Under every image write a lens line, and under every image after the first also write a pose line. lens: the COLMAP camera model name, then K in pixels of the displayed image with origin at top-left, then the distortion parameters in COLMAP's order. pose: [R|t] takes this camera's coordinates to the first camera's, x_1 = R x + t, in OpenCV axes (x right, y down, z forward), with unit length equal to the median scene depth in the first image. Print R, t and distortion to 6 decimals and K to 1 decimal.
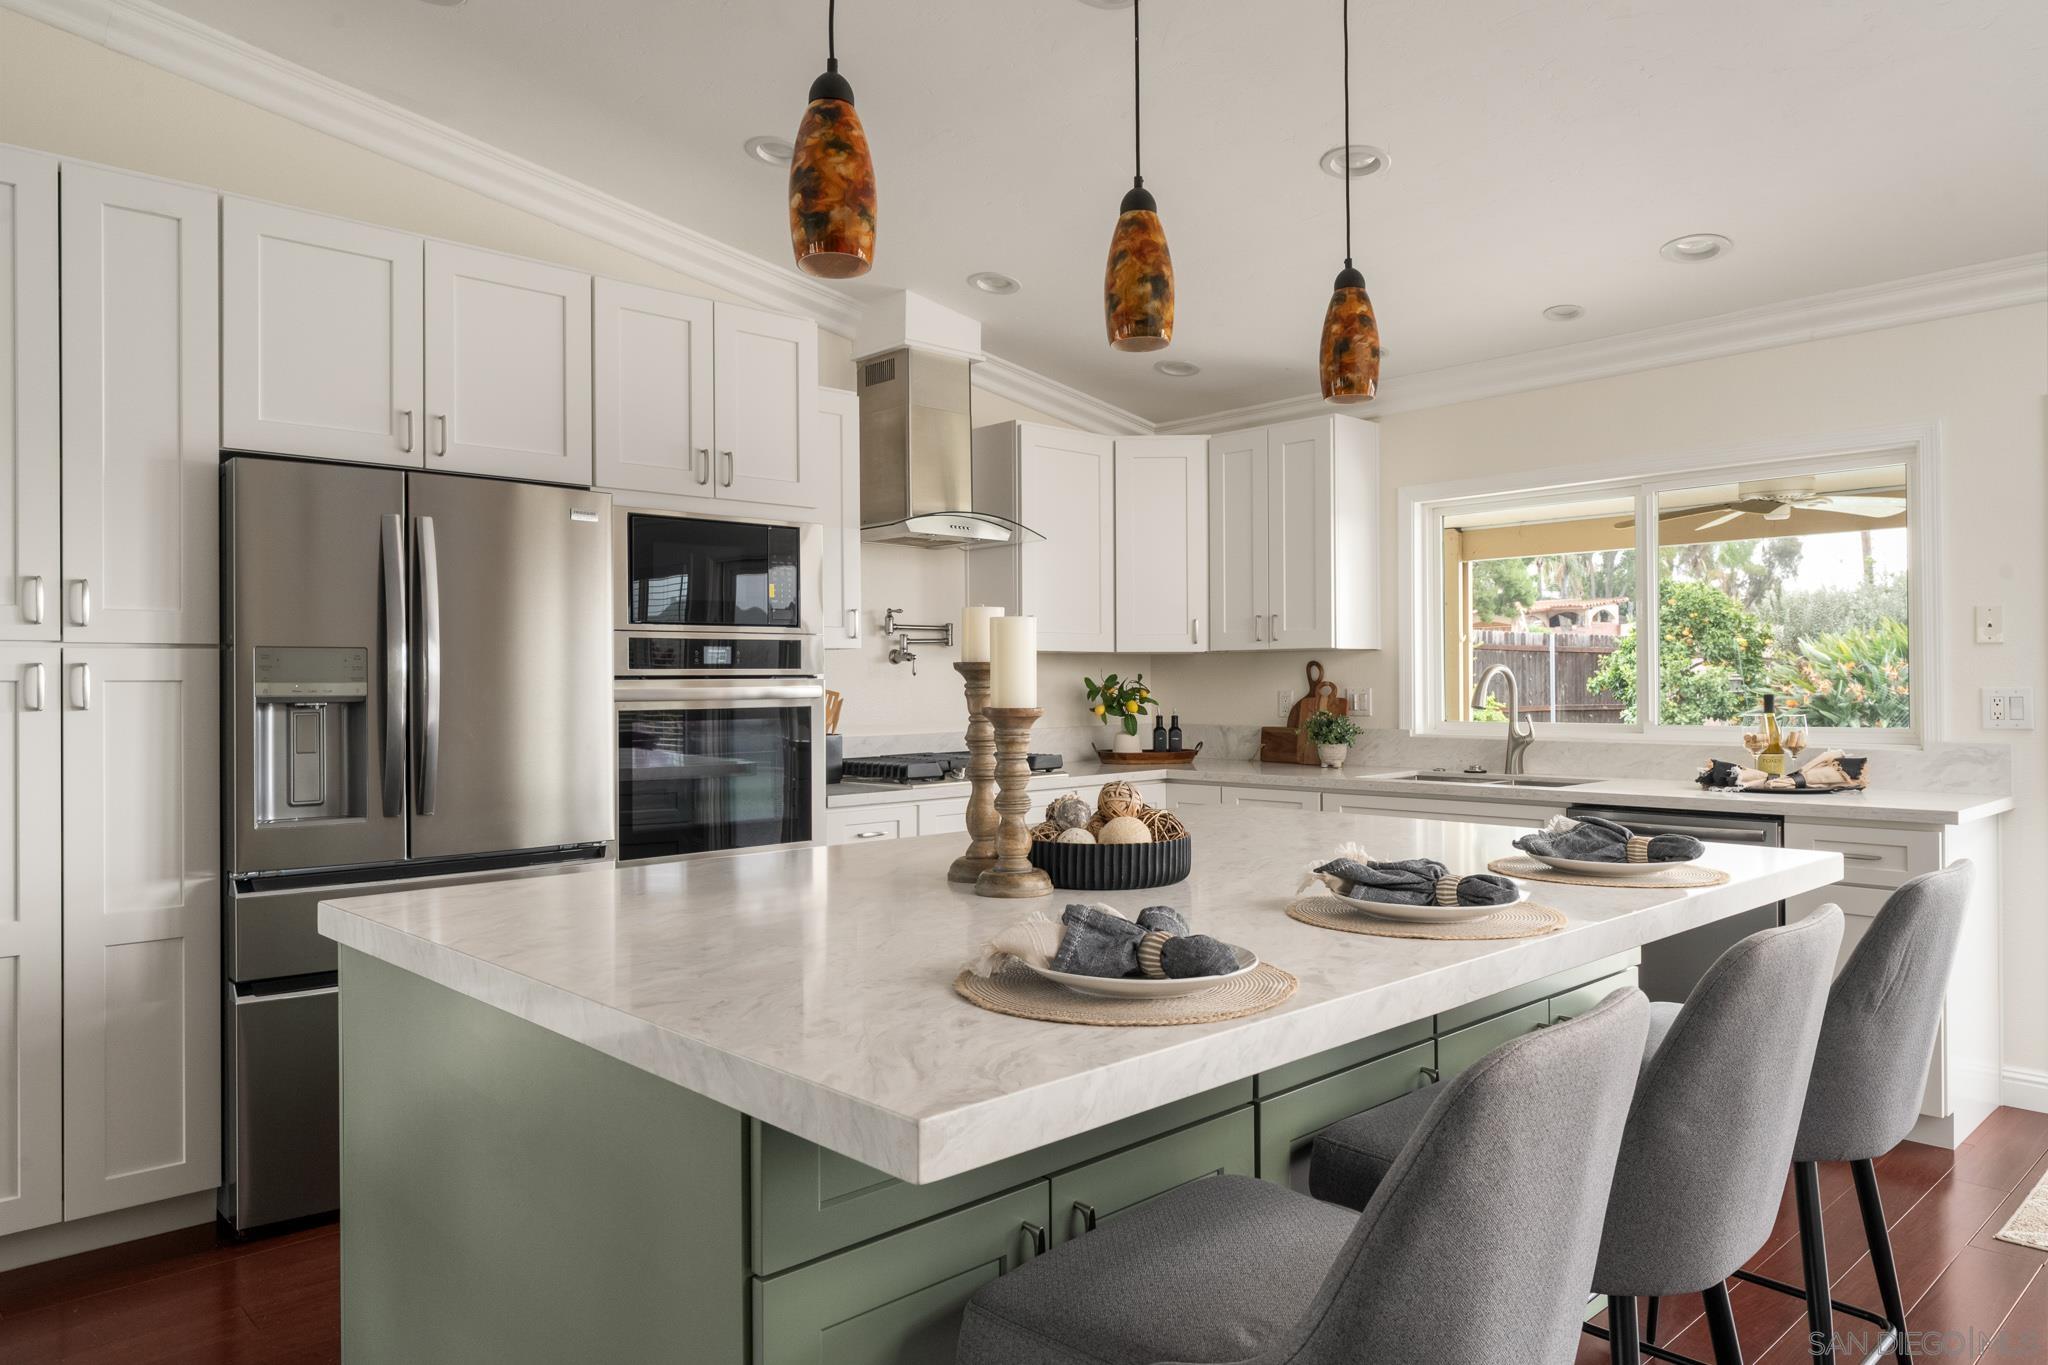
lens RADIAL K [[1326.8, 0, 1031.1], [0, 1326.8, 677.5], [0, 0, 1]] dist [-0.007690, 0.002366]
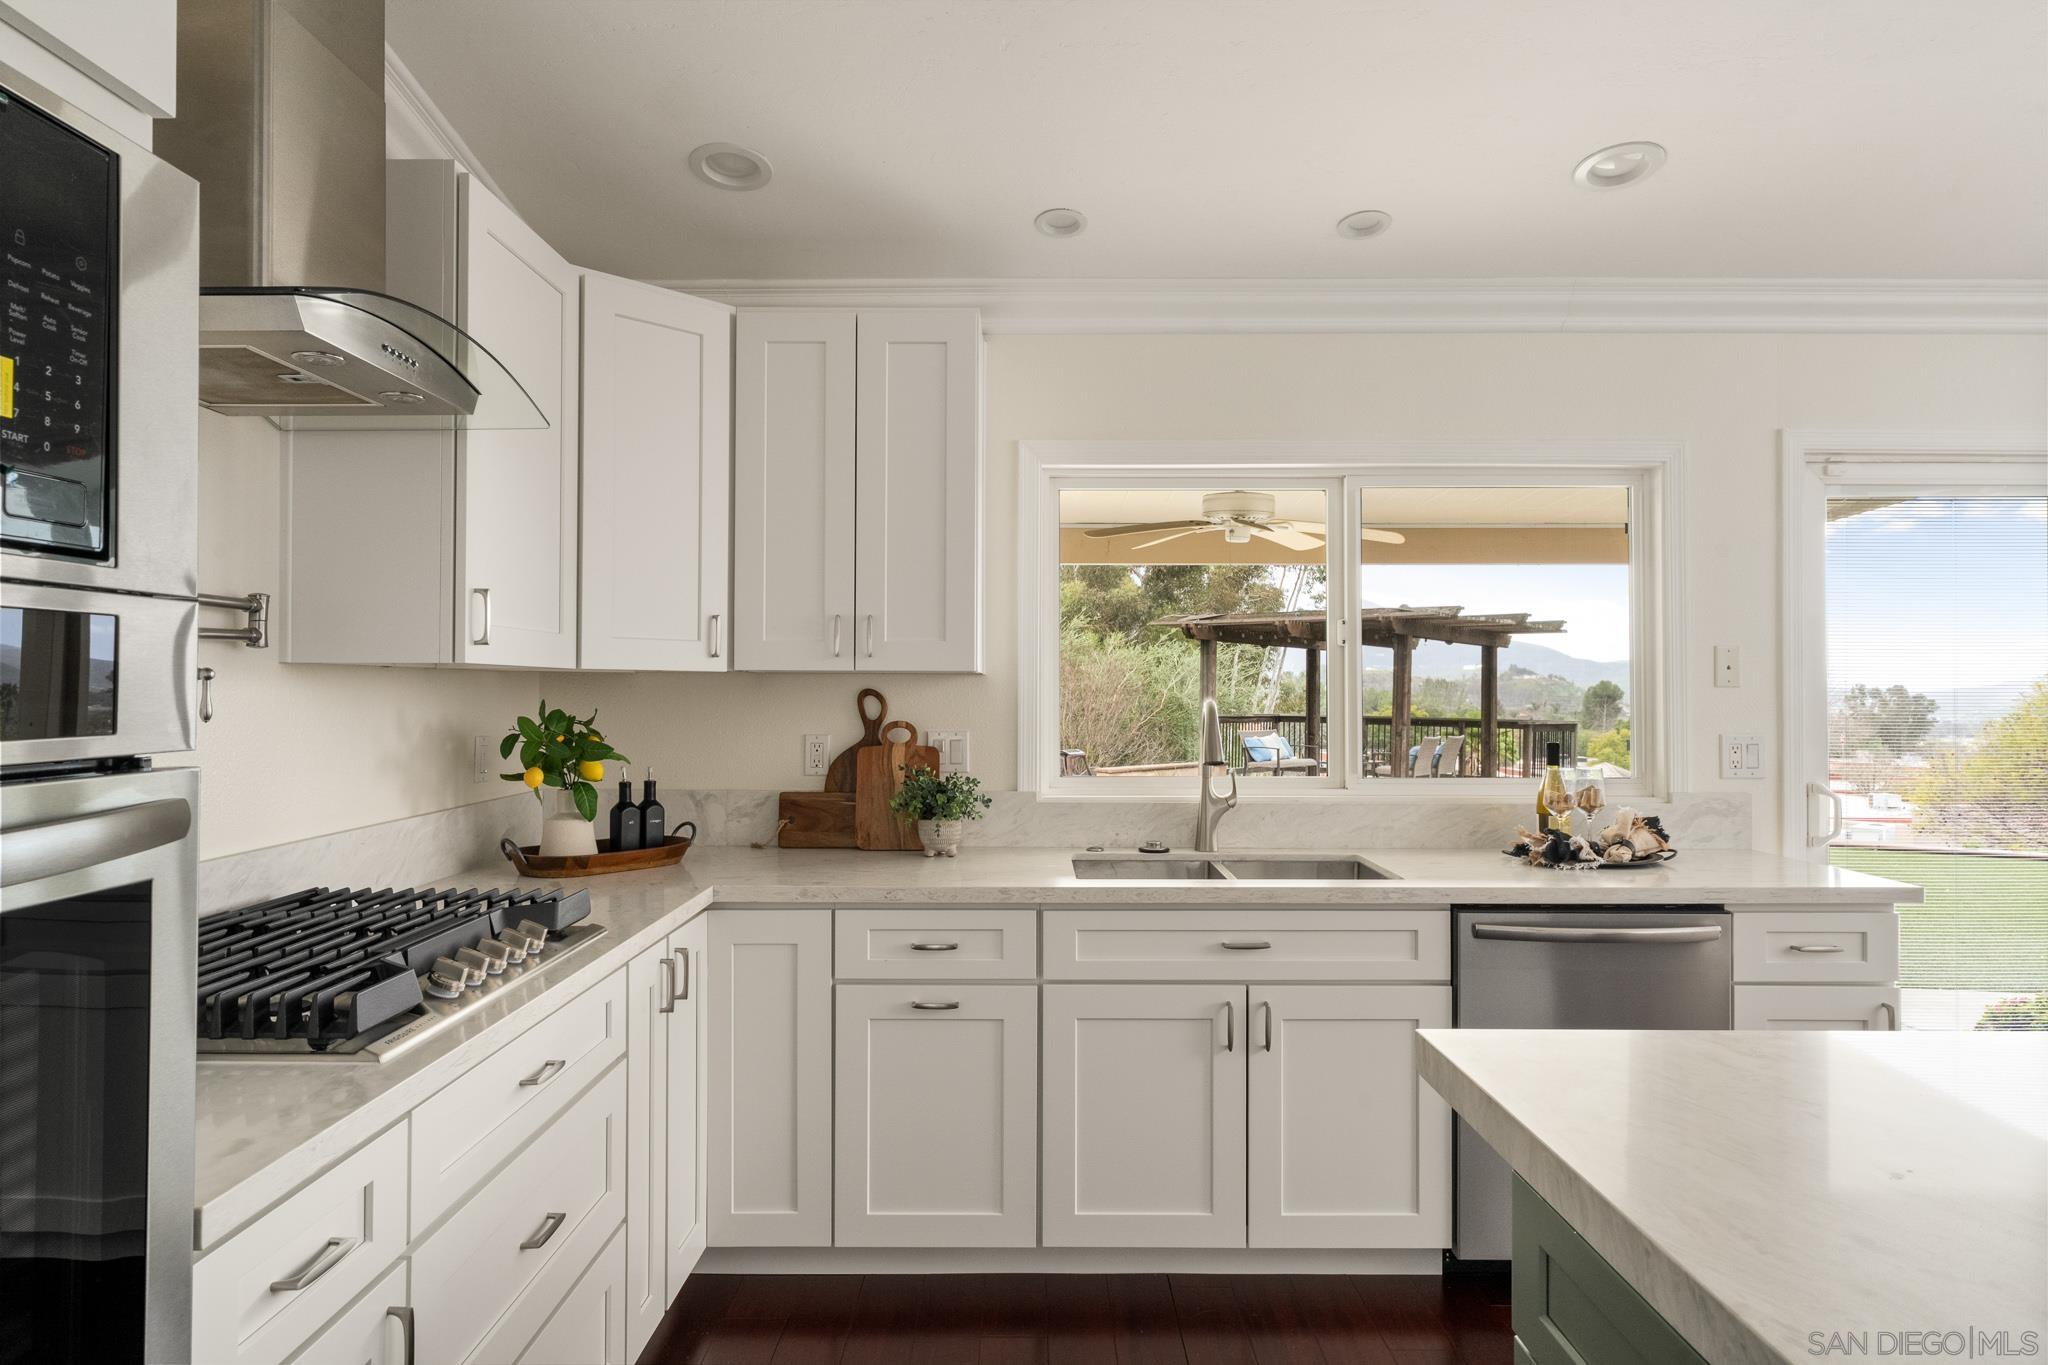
lens RADIAL K [[1196.1, 0, 1018.0], [0, 1196.1, 682.2], [0, 0, 1]] dist [-0.003820, -0.000438]
pose [[0.692163, 0.013574, 0.721614, -0.186769], [-0.010438, 0.999907, -0.008797, -0.013210], [-0.721666, -0.001443, 0.692240, 0.621993]]
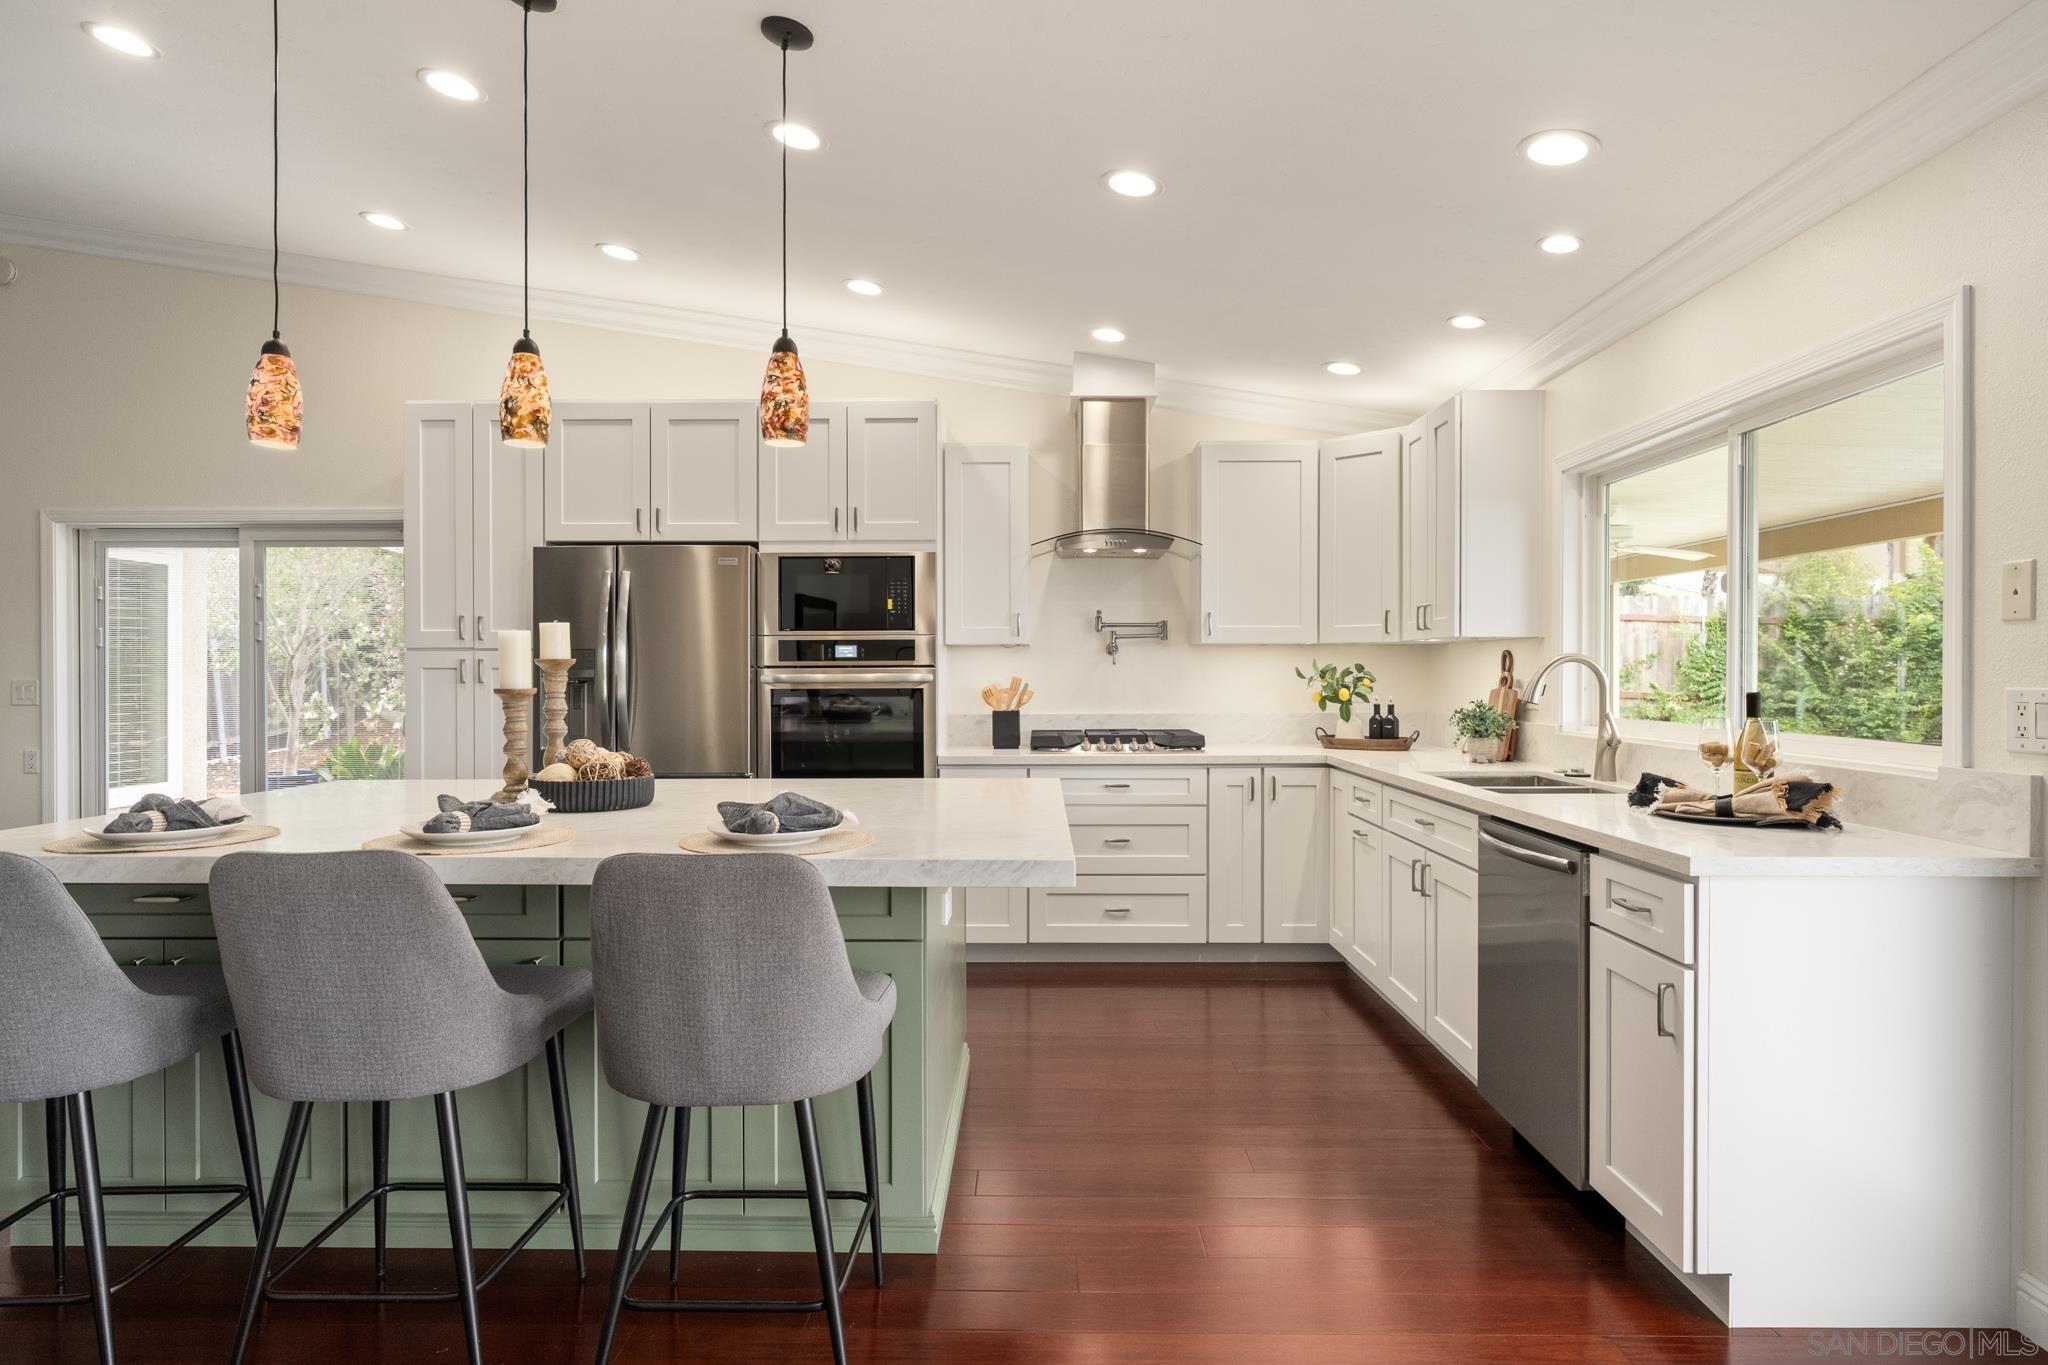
lens RADIAL K [[1152.7, 0, 989.9], [0, 1152.7, 676.4], [0, 0, 1]] dist [-0.007047, -0.002196]
pose [[0.701492, 0.008817, -0.712623, 0.617913], [0.000291, 0.999920, 0.012658, -0.004525], [0.712677, -0.009087, 0.701433, 0.194140]]
